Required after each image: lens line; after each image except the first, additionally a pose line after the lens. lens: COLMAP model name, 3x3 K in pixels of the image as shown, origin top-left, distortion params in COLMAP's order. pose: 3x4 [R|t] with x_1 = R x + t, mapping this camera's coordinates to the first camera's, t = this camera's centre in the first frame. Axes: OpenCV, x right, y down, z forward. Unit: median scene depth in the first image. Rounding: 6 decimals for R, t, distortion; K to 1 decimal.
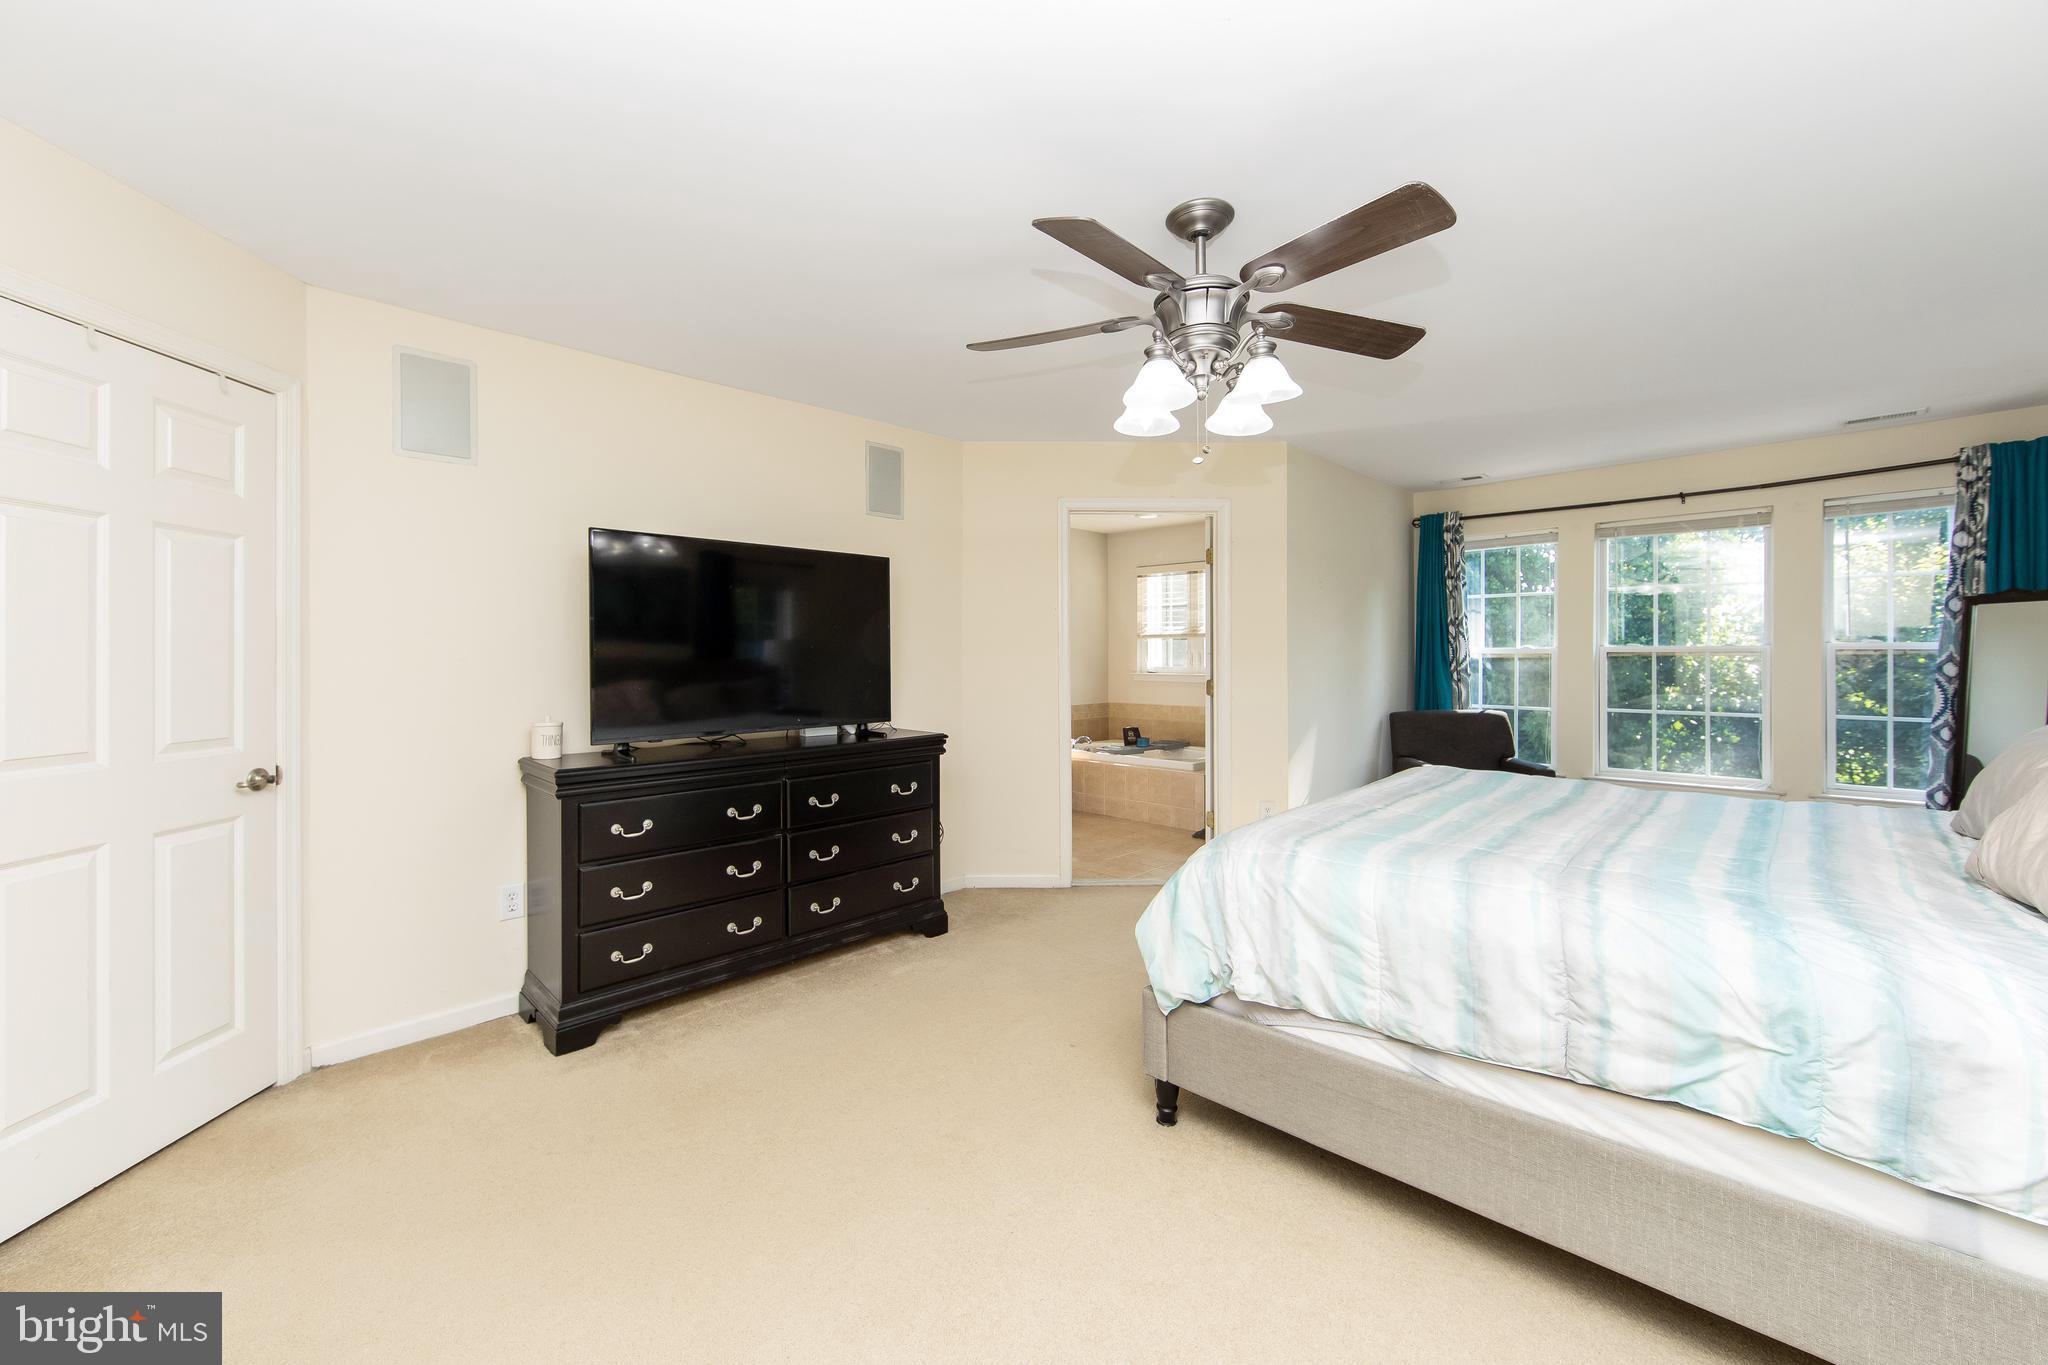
lens RADIAL K [[805.6, 0, 1010.9], [0, 805.6, 666.5], [0, 0, 1]] dist [-0.001279, -0.000162]
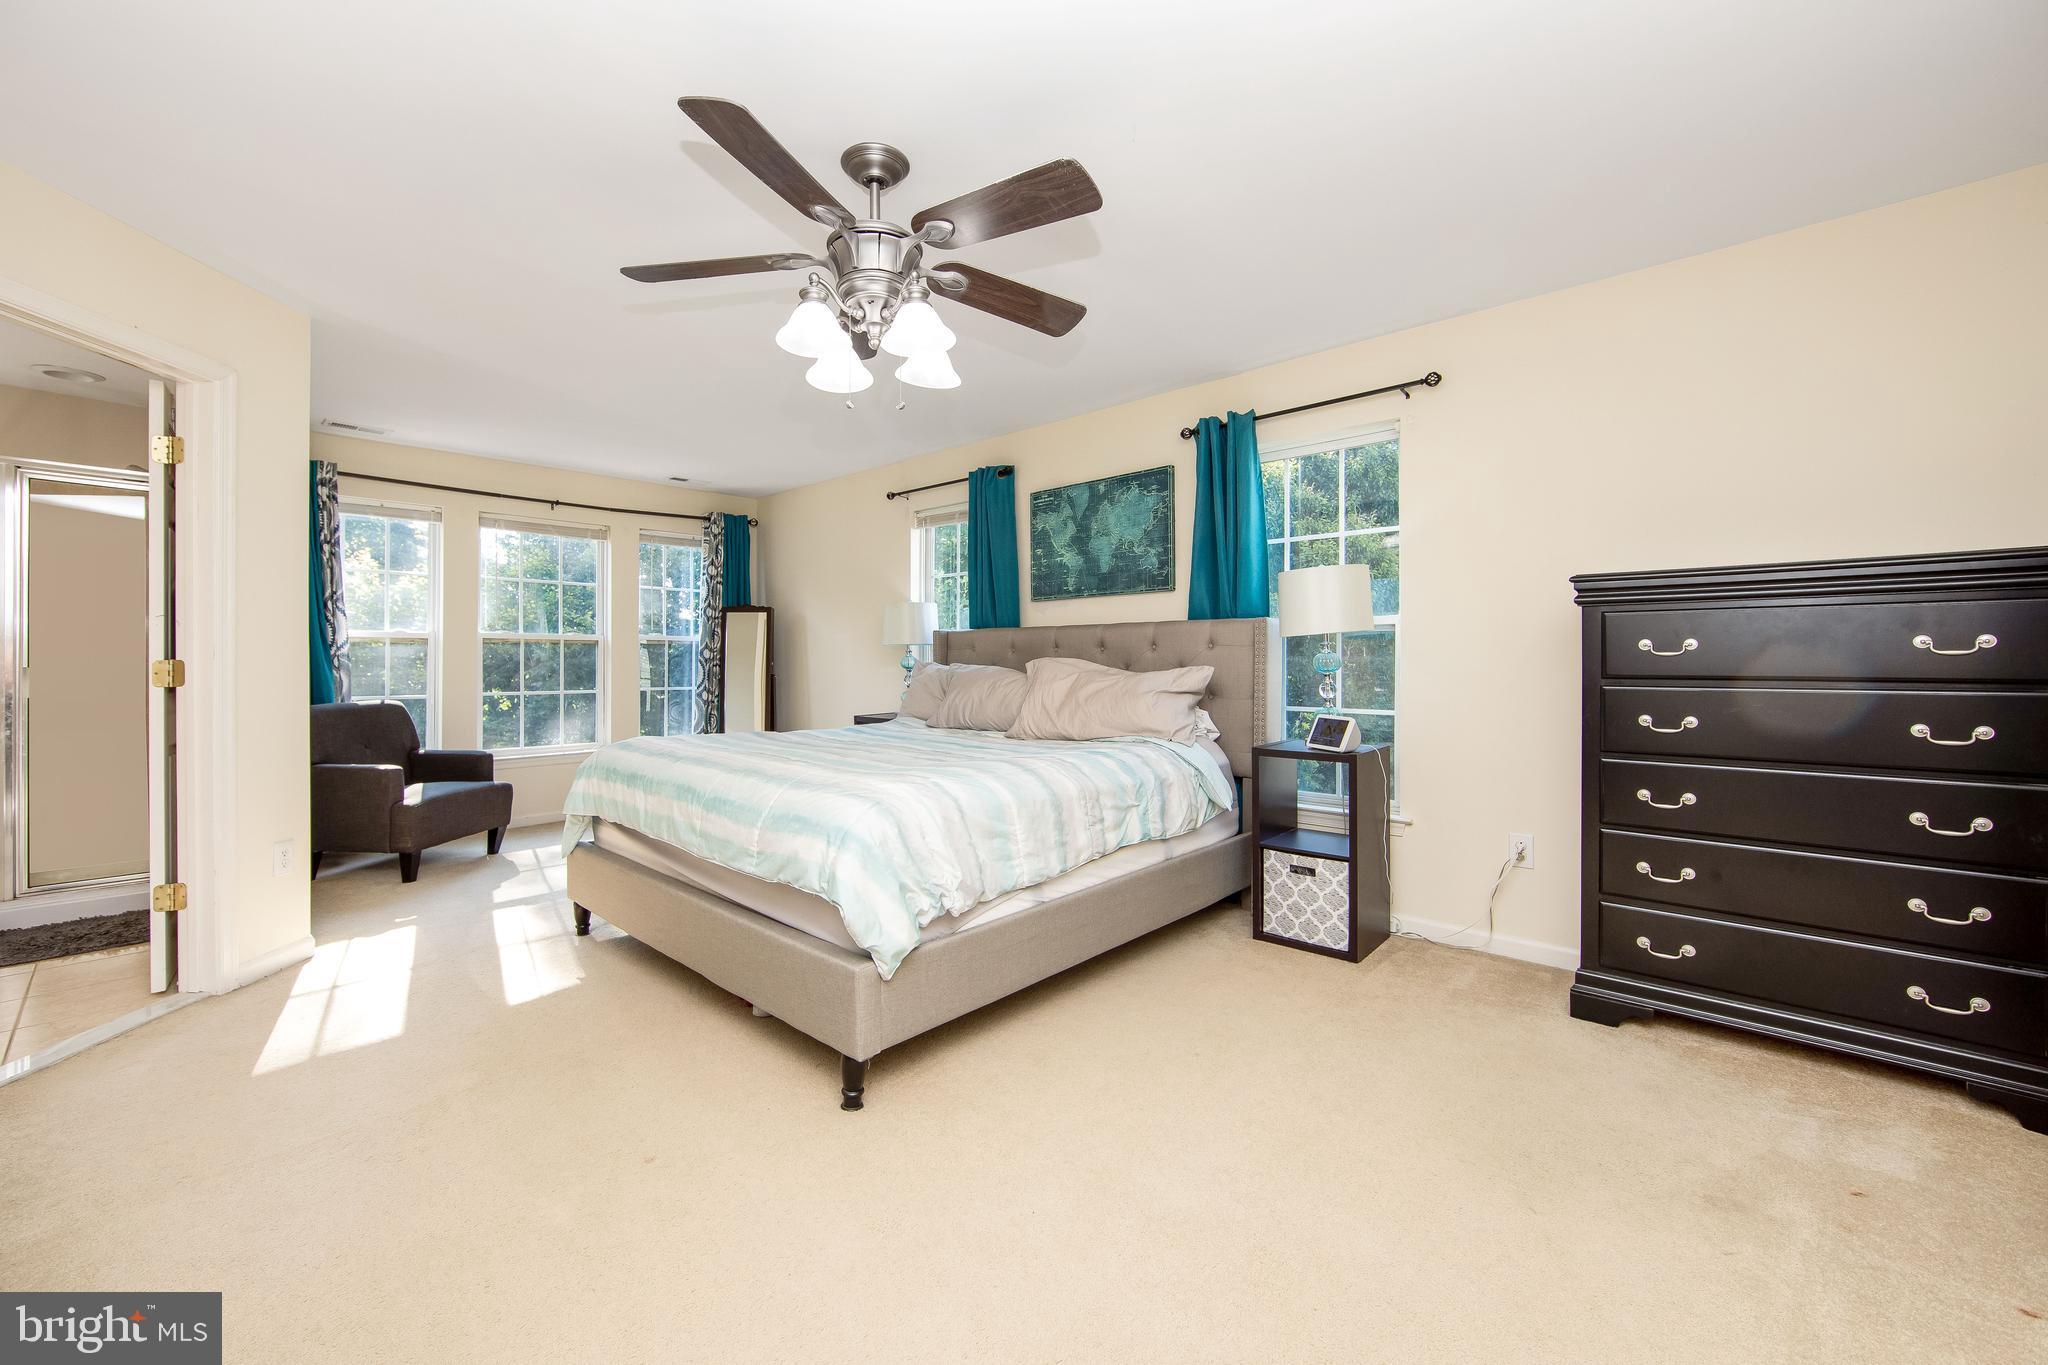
lens RADIAL K [[813.2, 0, 1007.5], [0, 813.2, 659.1], [0, 0, 1]] dist [-0.002290, -0.000031]
pose [[-0.016126, 0.005750, 0.999853, -0.365823], [0.011635, 0.999917, -0.005563, 0.027241], [-0.999802, 0.011544, -0.016191, 0.408159]]
